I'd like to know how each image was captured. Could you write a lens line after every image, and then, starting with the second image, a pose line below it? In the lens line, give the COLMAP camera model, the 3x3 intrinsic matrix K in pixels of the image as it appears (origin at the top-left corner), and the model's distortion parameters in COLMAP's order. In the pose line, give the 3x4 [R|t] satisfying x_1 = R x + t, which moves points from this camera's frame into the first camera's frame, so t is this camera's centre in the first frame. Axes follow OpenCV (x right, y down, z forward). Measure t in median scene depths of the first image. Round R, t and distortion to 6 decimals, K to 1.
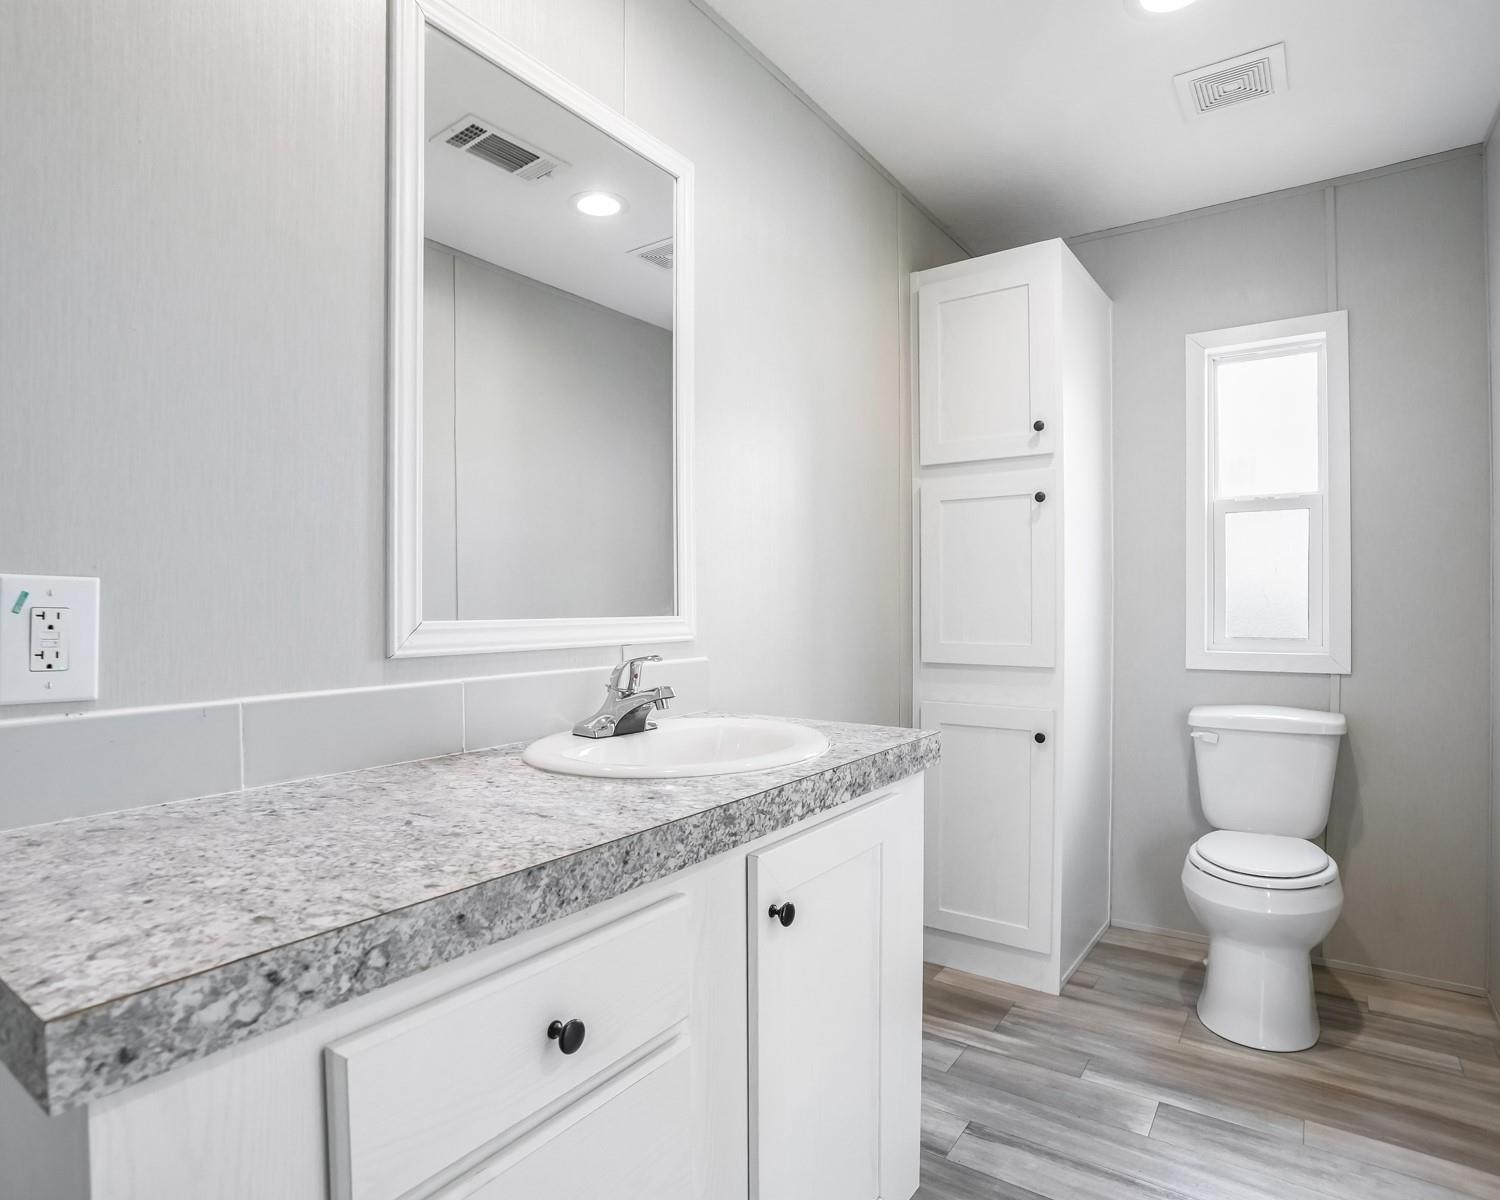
lens RADIAL K [[833.5, 0, 747.5], [0, 833.5, 590.2], [0, 0, 1]] dist [-0.066858, 0.027146]
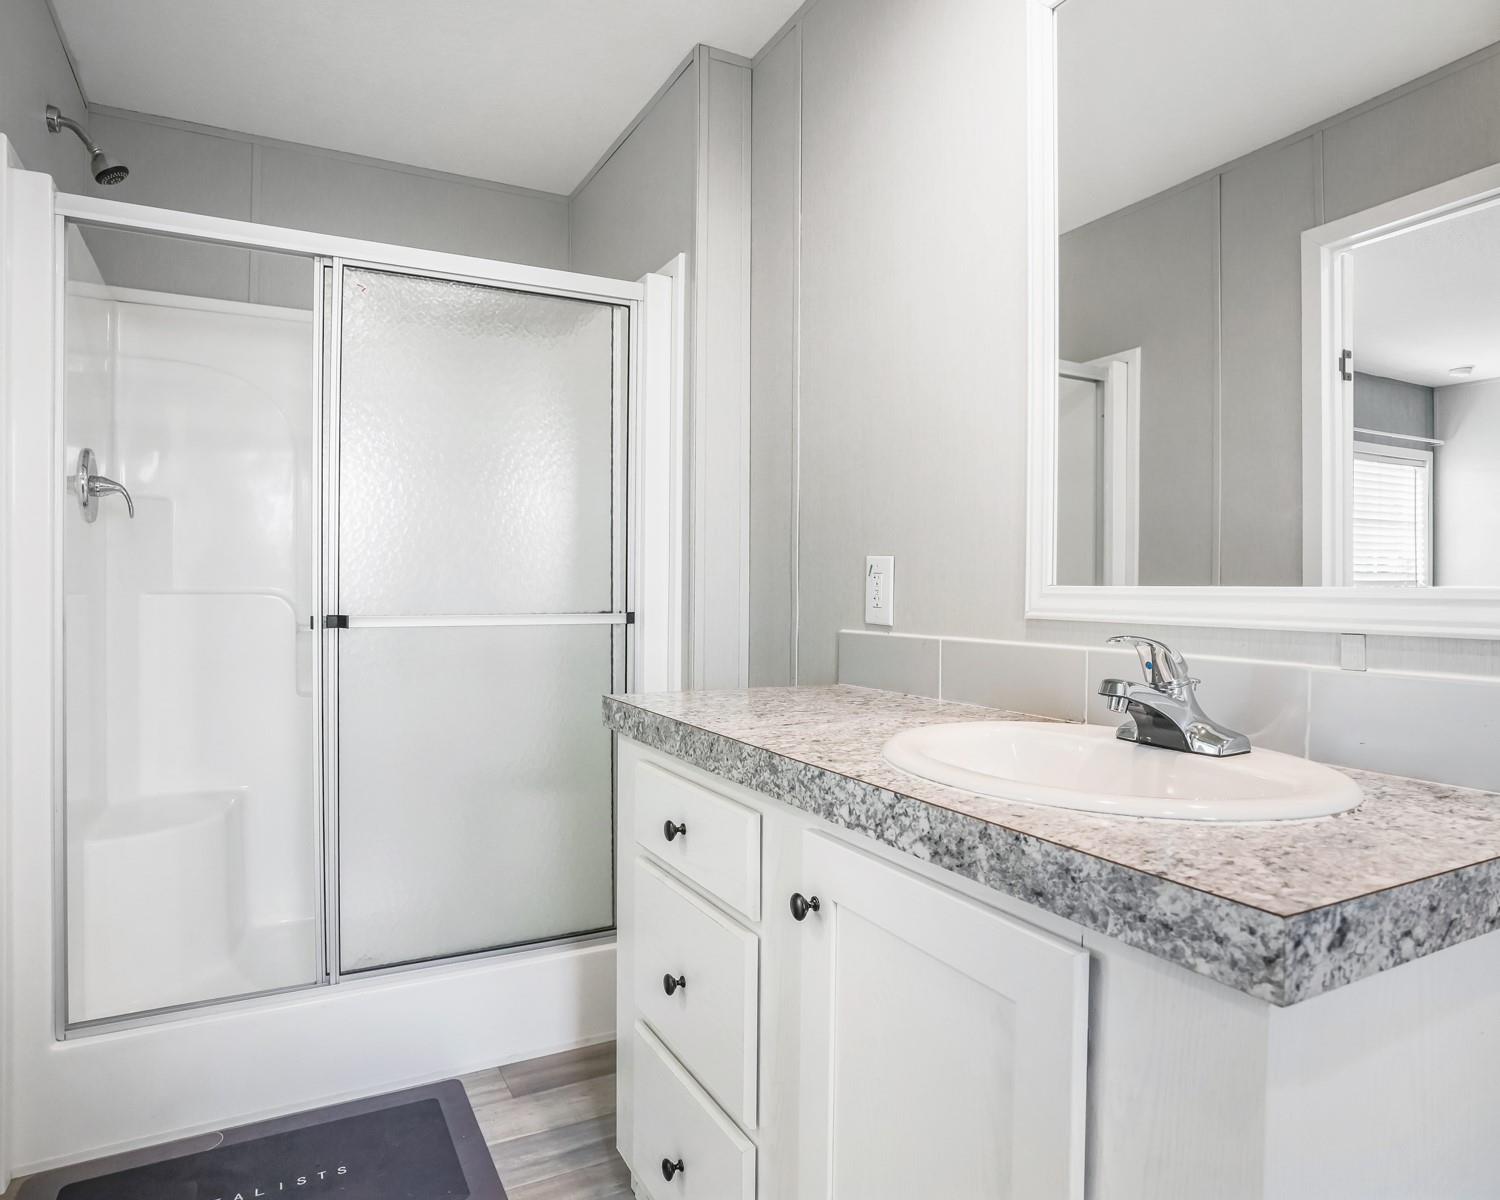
lens RADIAL K [[934.1, 0, 750.0], [0, 934.1, 600.0], [0, 0, 1]] dist [-0.029735, -0.001347]
pose [[-0.451405, 0.010695, -0.892255, 0.917146], [0.004987, 0.999943, 0.009463, 0.048330], [0.892305, -0.000178, -0.451433, 1.334158]]
